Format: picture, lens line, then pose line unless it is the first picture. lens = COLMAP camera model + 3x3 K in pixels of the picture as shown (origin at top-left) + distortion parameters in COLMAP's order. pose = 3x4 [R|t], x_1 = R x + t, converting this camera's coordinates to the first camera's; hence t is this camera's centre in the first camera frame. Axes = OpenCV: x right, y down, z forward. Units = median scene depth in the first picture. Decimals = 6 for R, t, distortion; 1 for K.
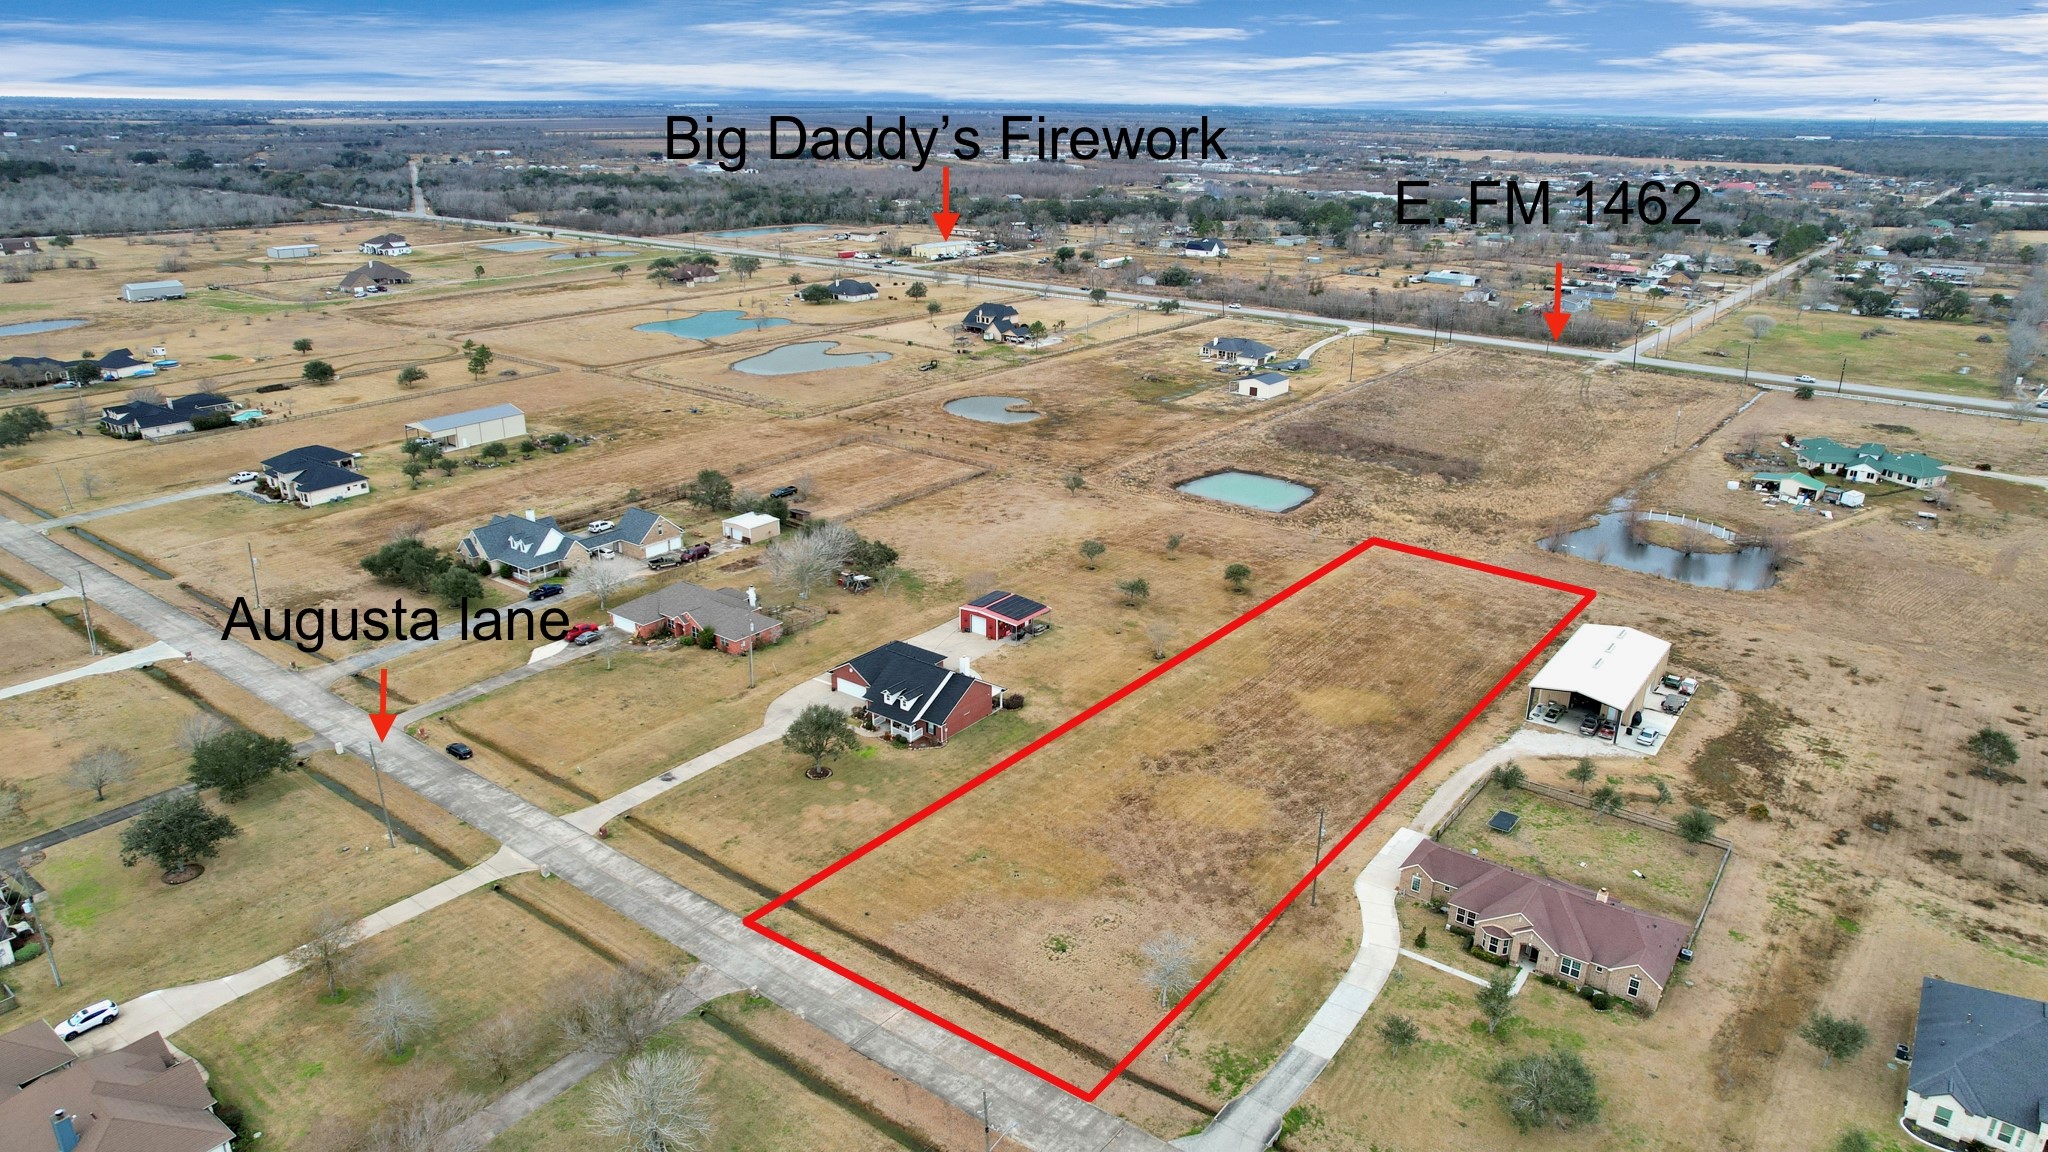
lens RADIAL K [[1306.2, 0, 1027.3], [0, 1306.2, 583.5], [0, 0, 1]] dist [-0.078379, 0.073452]
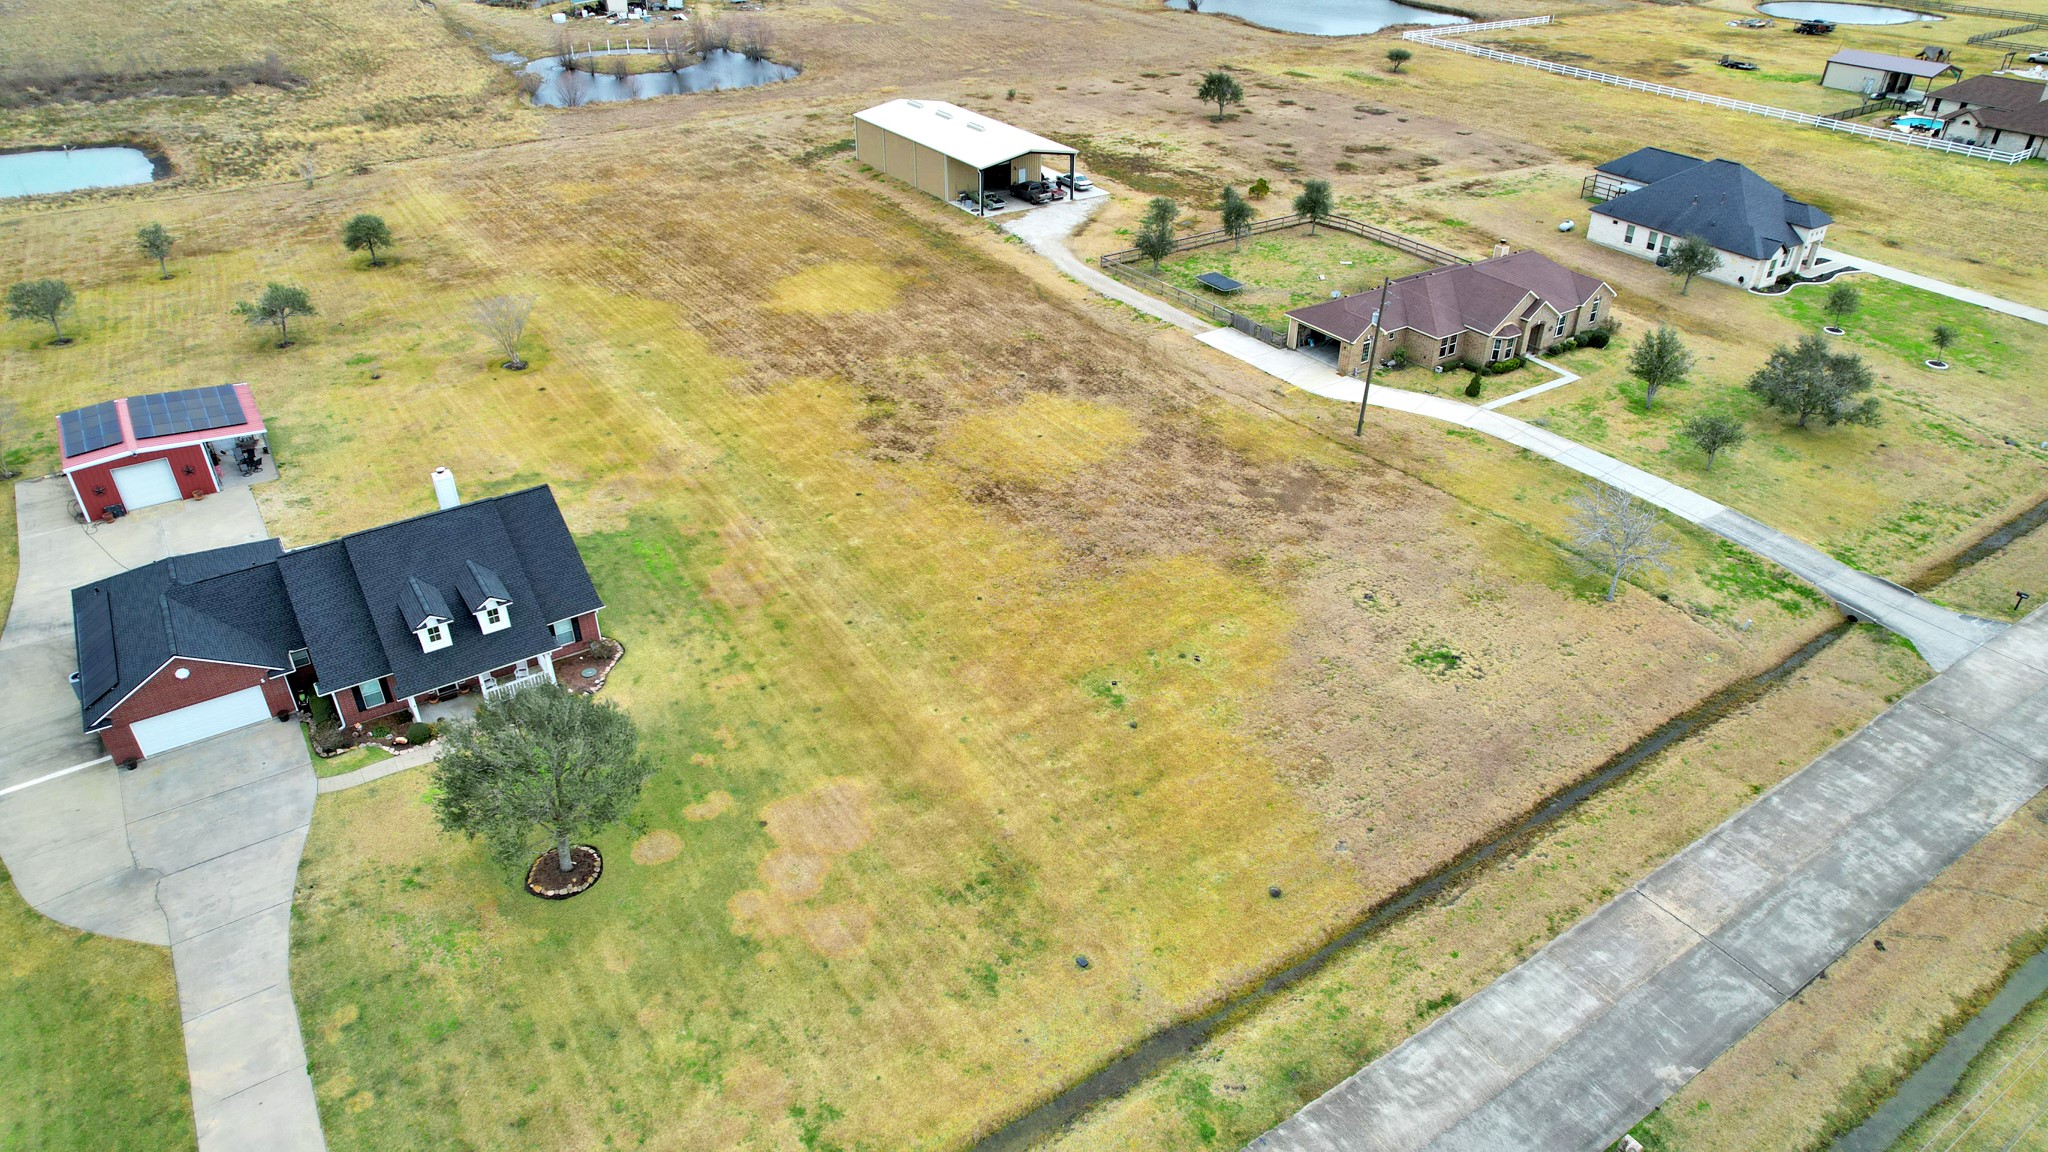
lens RADIAL K [[1310.9, 0, 1027.2], [0, 1310.9, 578.1], [0, 0, 1]] dist [-0.074092, 0.066909]
pose [[0.325498, -0.511129, 0.795486, -0.317877], [0.326608, 0.850295, 0.412704, -0.021403], [-0.887343, 0.125478, 0.443709, 0.646964]]
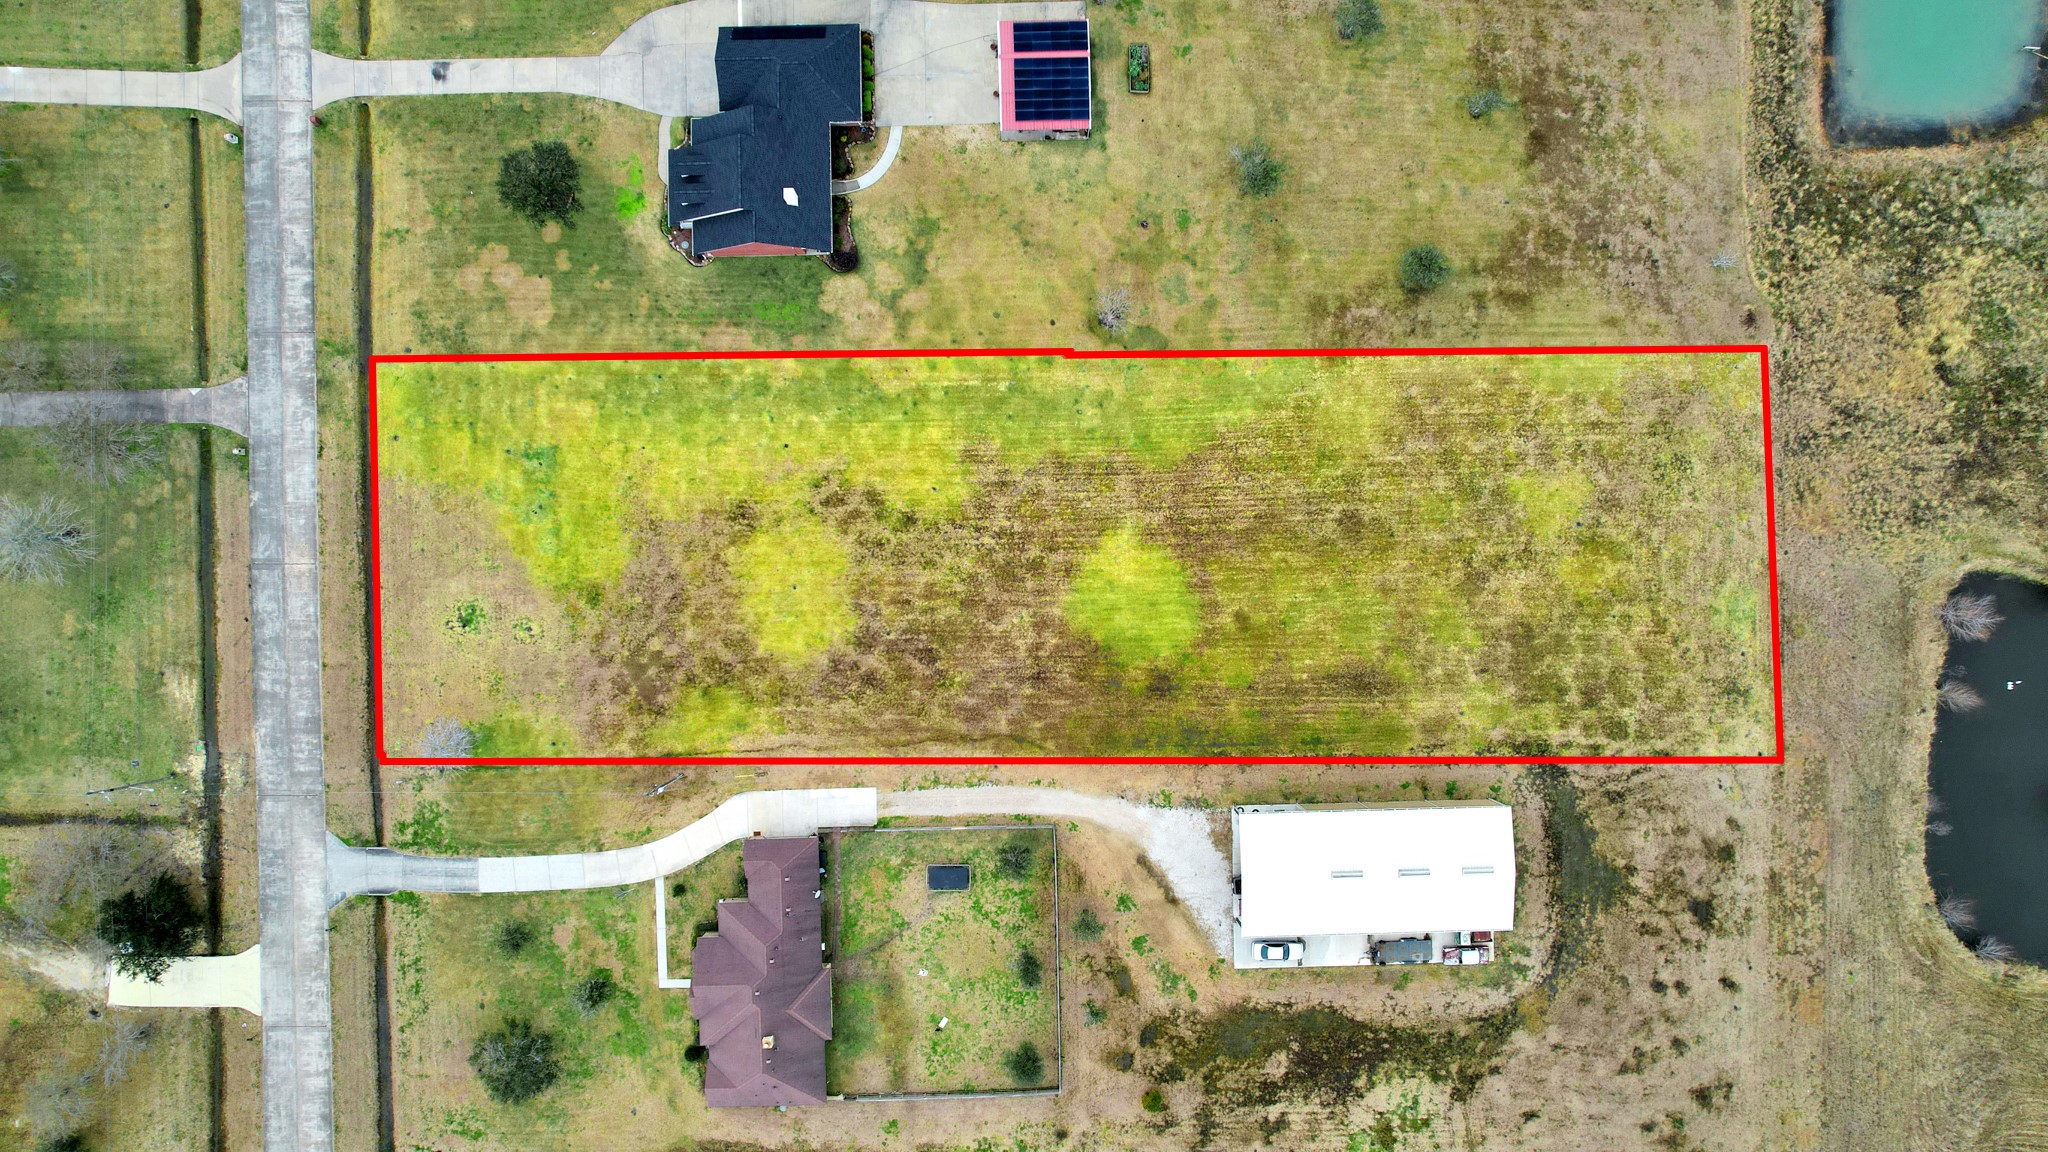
lens RADIAL K [[1306.2, 0, 1027.3], [0, 1306.2, 583.5], [0, 0, 1]] dist [-0.078379, 0.073452]
pose [[0.615840, 0.787859, -0.004458, 0.204539], [-0.278748, 0.223172, 0.934074, -0.593675], [0.736913, -0.573997, 0.357052, 0.695942]]
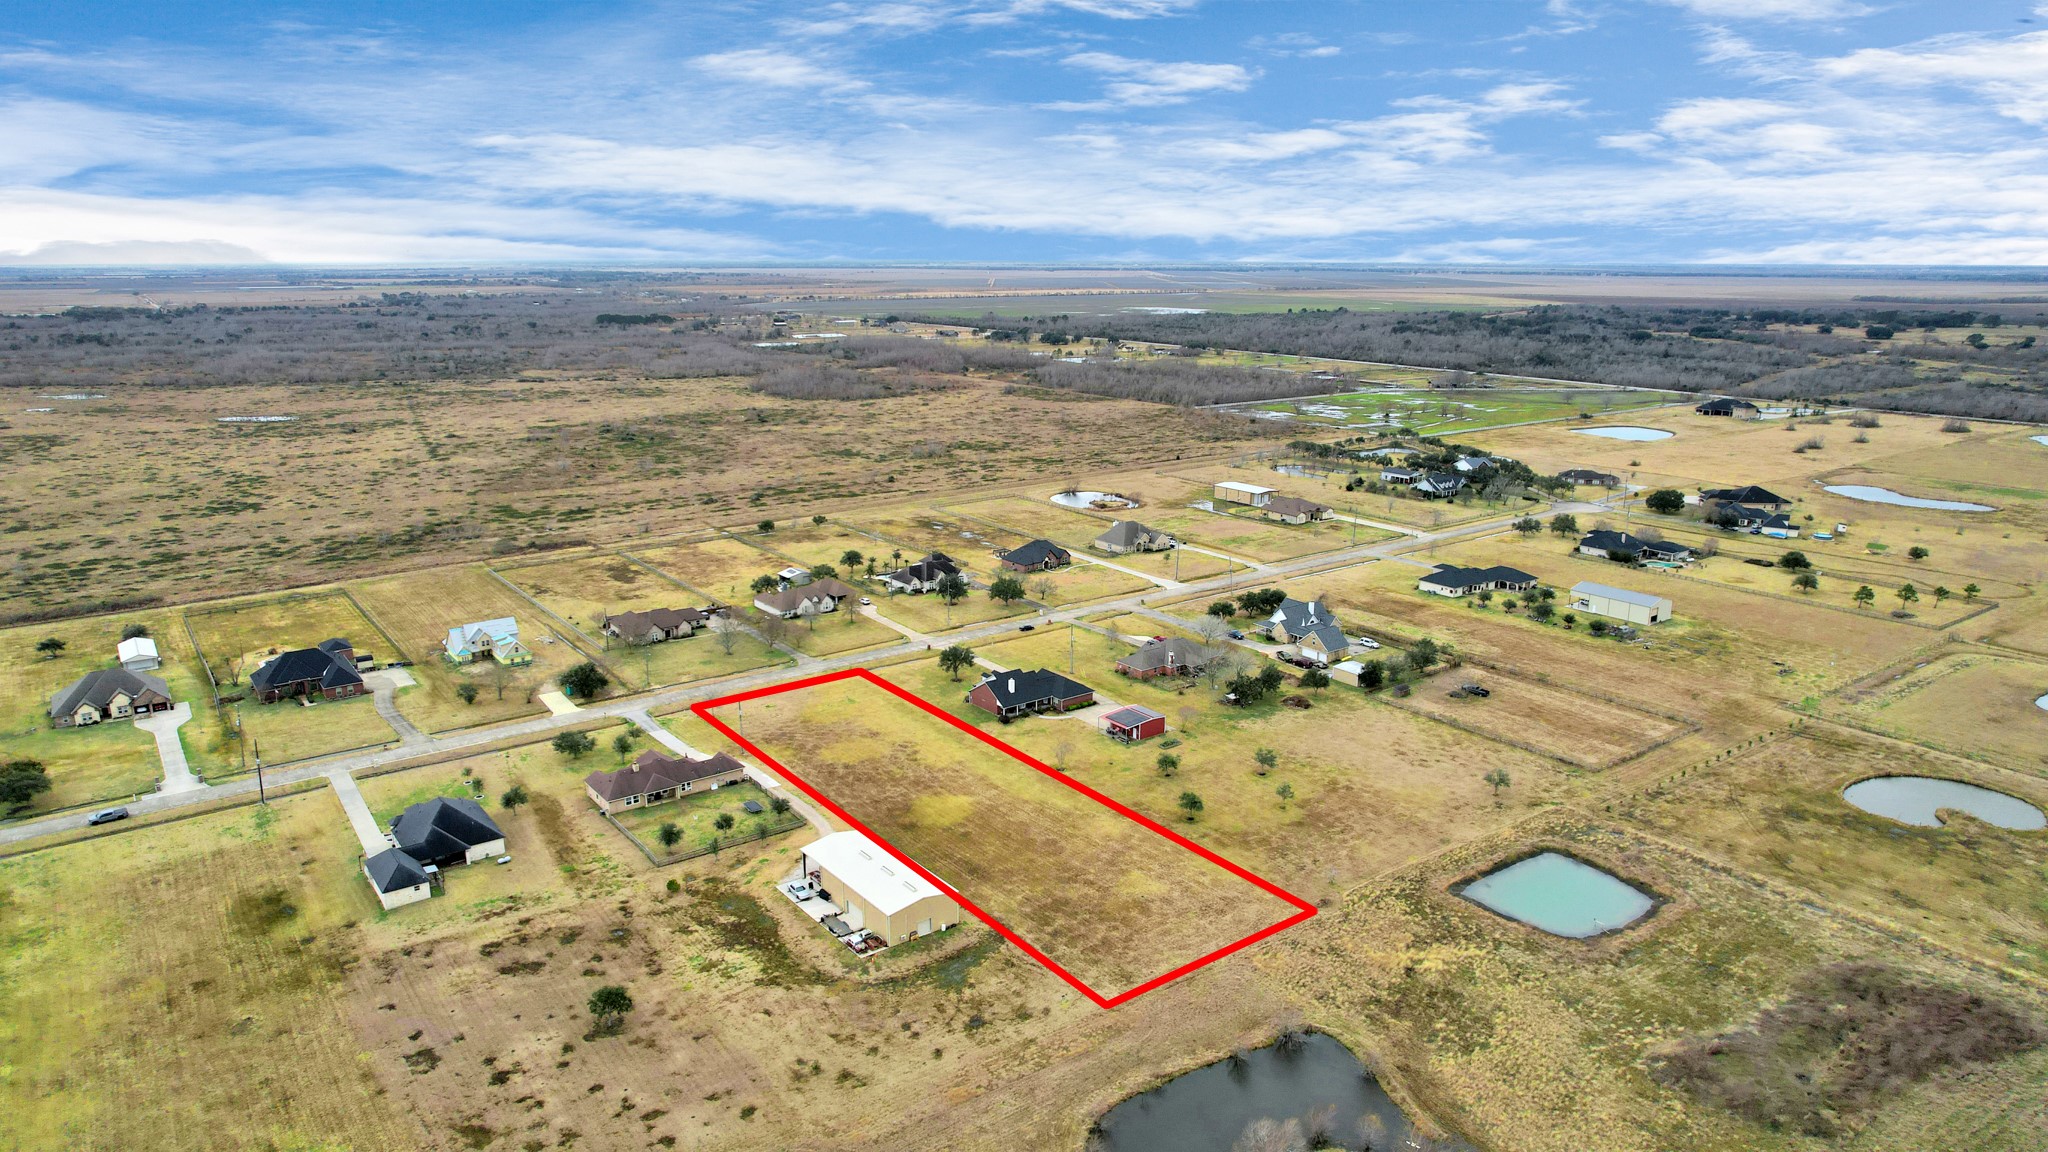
lens RADIAL K [[1310.9, 0, 1027.2], [0, 1310.9, 578.1], [0, 0, 1]] dist [-0.074092, 0.066909]
pose [[-0.276895, 0.223585, -0.934526, 1.415069], [-0.341090, 0.886348, 0.313122, -0.562081], [0.898324, 0.405460, -0.169162, 1.211847]]
